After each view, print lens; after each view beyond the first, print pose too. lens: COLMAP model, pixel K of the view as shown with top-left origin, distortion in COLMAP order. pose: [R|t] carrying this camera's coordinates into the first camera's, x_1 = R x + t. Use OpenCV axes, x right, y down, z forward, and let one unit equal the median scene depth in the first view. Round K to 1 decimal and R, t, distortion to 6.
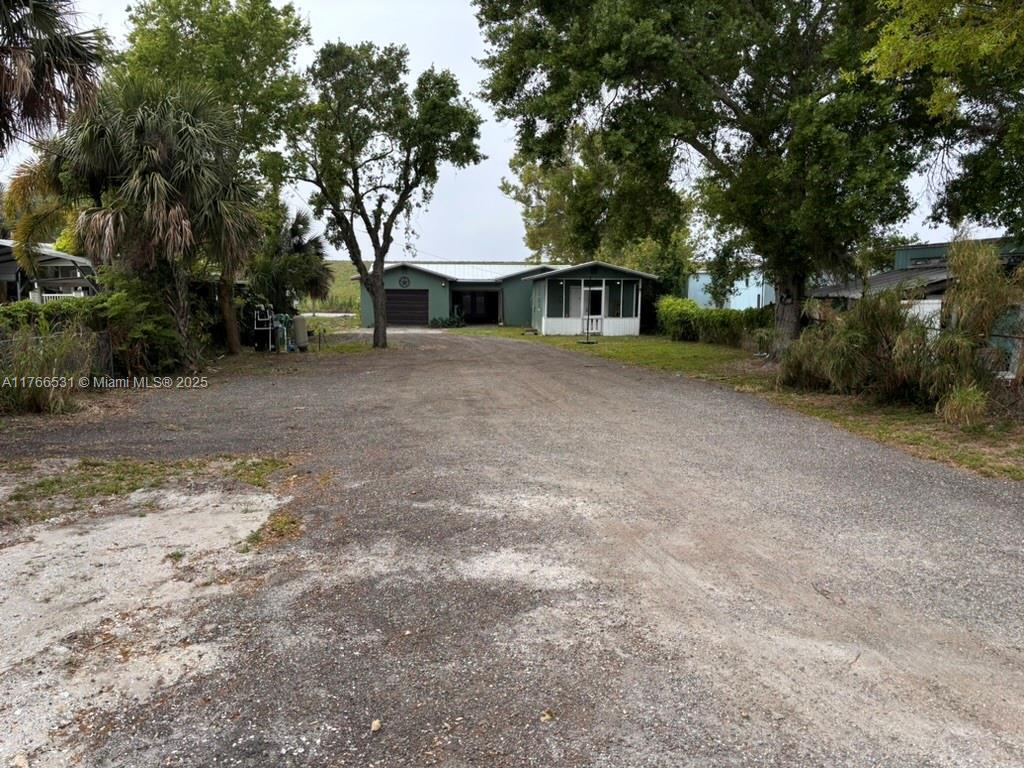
lens RADIAL K [[759.1, 0, 510.4], [0, 759.1, 384.8], [0, 0, 1]] dist [0.002978, -0.001235]
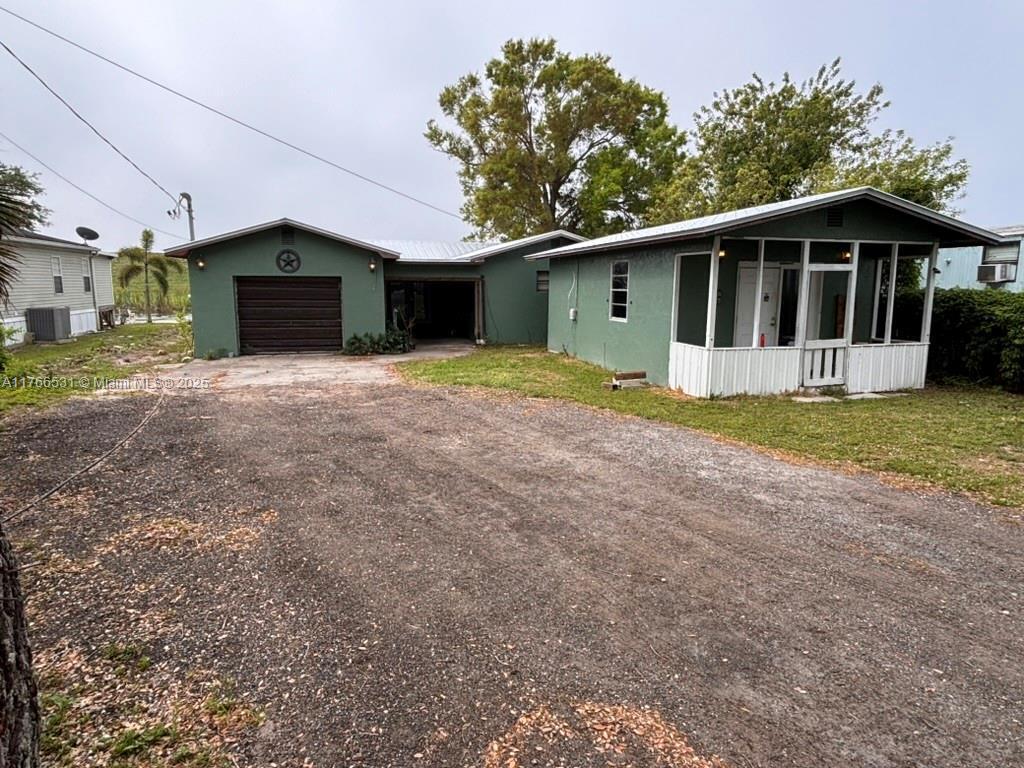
lens RADIAL K [[616.1, 0, 516.7], [0, 616.1, 387.8], [0, 0, 1]] dist [0.003312, -0.000011]
pose [[0.977334, -0.035042, 0.208783, -0.100196], [0.027212, 0.998819, 0.040258, -0.081262], [-0.209947, -0.033664, 0.977133, 0.709315]]
